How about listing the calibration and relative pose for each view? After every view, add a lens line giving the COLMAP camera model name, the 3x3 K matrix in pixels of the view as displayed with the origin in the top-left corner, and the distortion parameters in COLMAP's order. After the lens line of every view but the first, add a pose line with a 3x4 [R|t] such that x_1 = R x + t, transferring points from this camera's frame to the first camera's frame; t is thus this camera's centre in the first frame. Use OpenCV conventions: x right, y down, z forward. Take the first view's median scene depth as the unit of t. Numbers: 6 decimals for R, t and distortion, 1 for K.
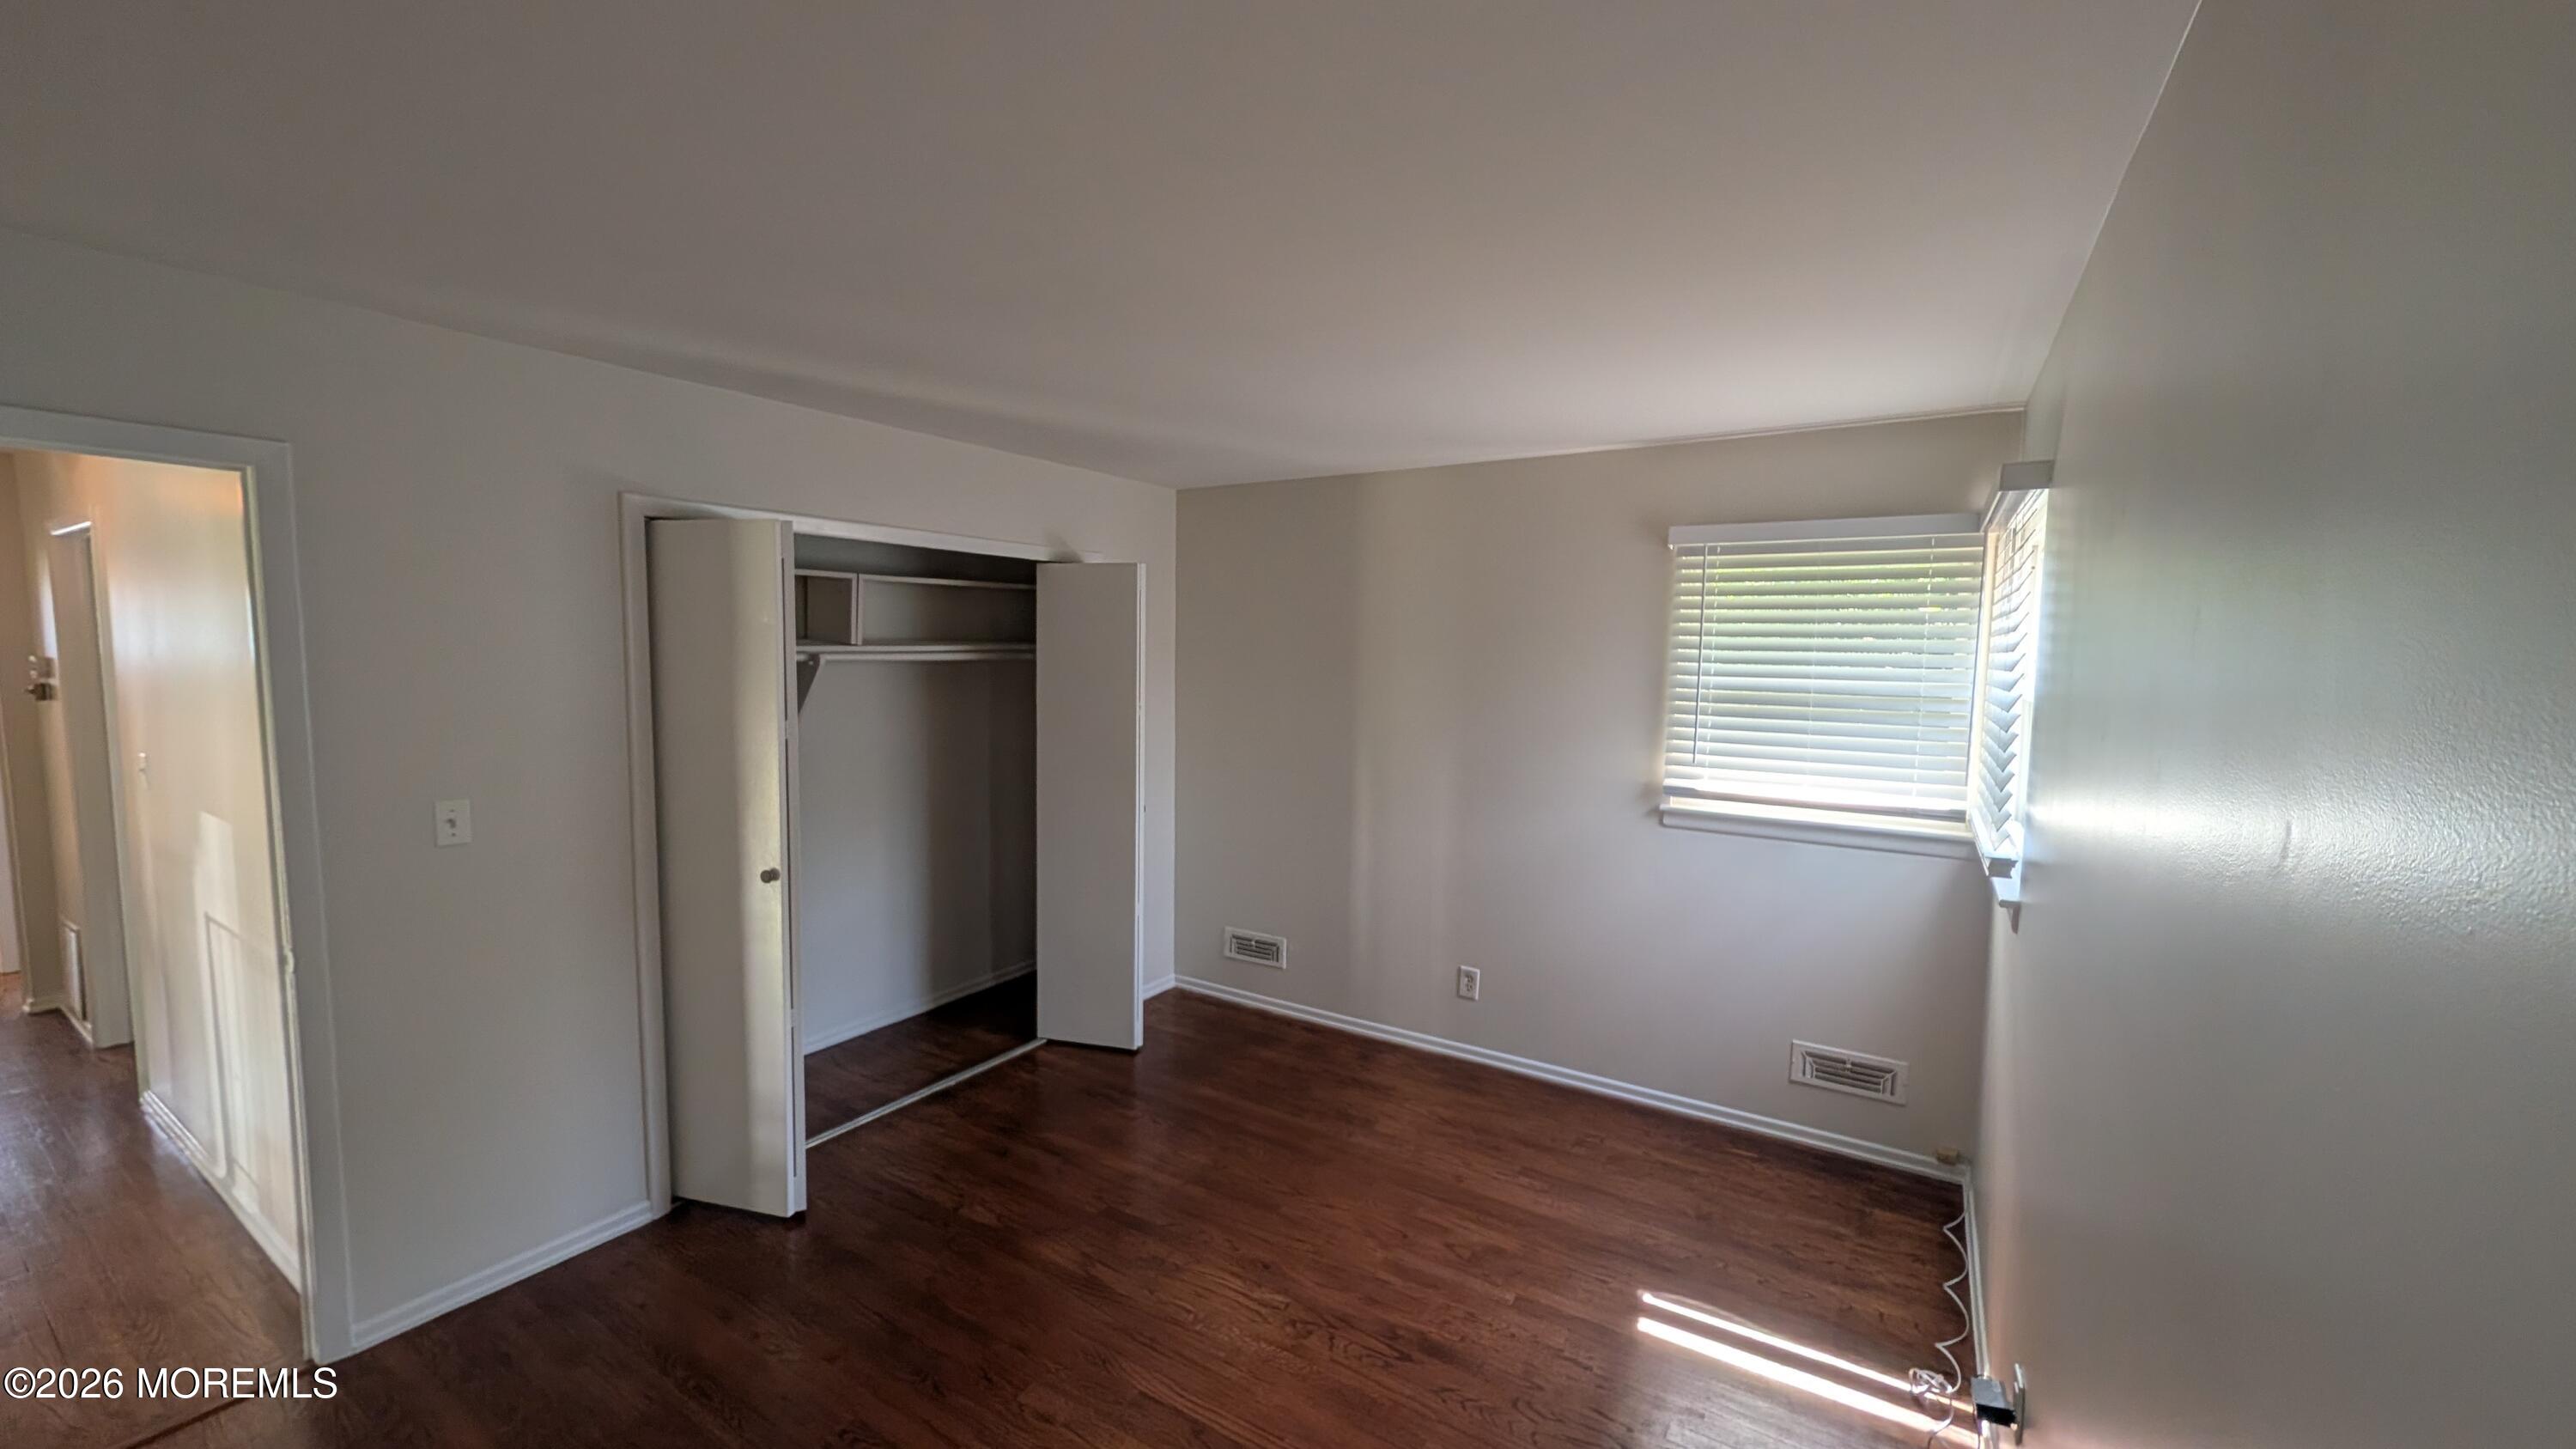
lens RADIAL K [[989.9, 0, 1287.4], [0, 989.9, 723.4], [0, 0, 1]] dist [-0.001148, 0.002178]
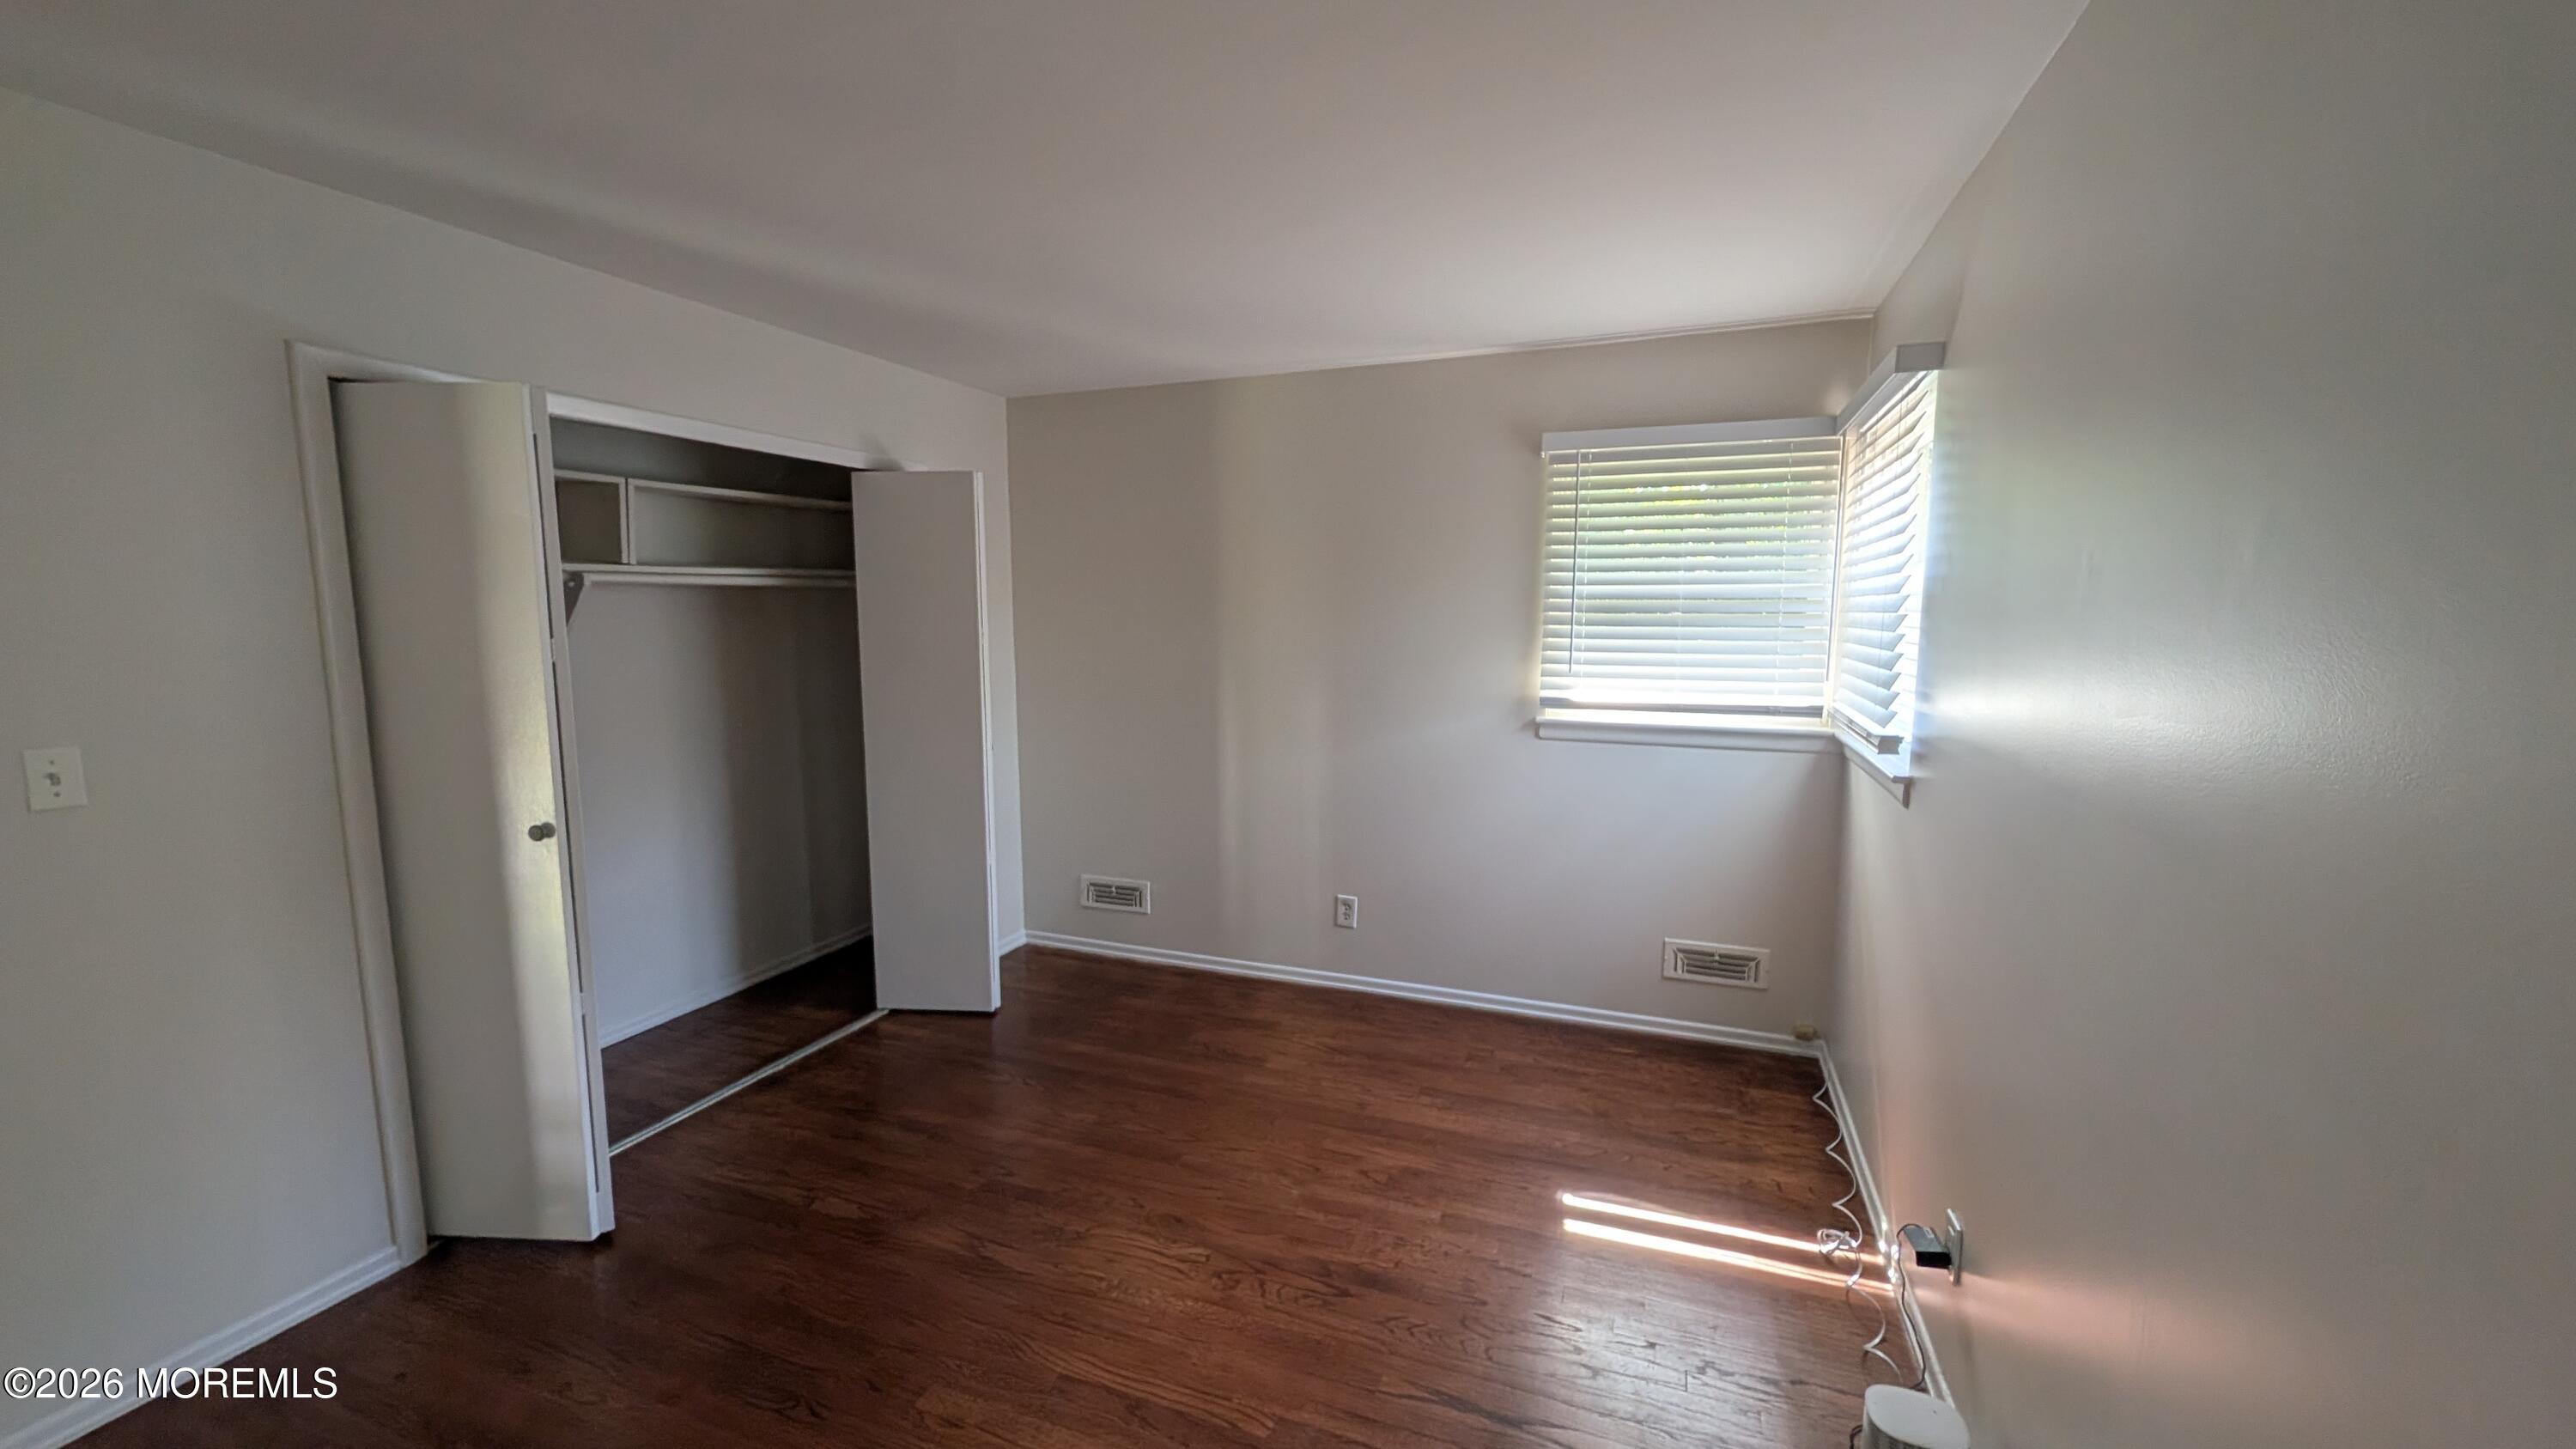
lens RADIAL K [[989.9, 0, 1287.4], [0, 989.9, 723.4], [0, 0, 1]] dist [-0.001148, 0.002178]
pose [[0.979958, -0.036937, 0.195748, -0.075800], [0.029159, 0.998672, 0.042468, 0.045727], [-0.197057, -0.035909, 0.979734, 0.084198]]
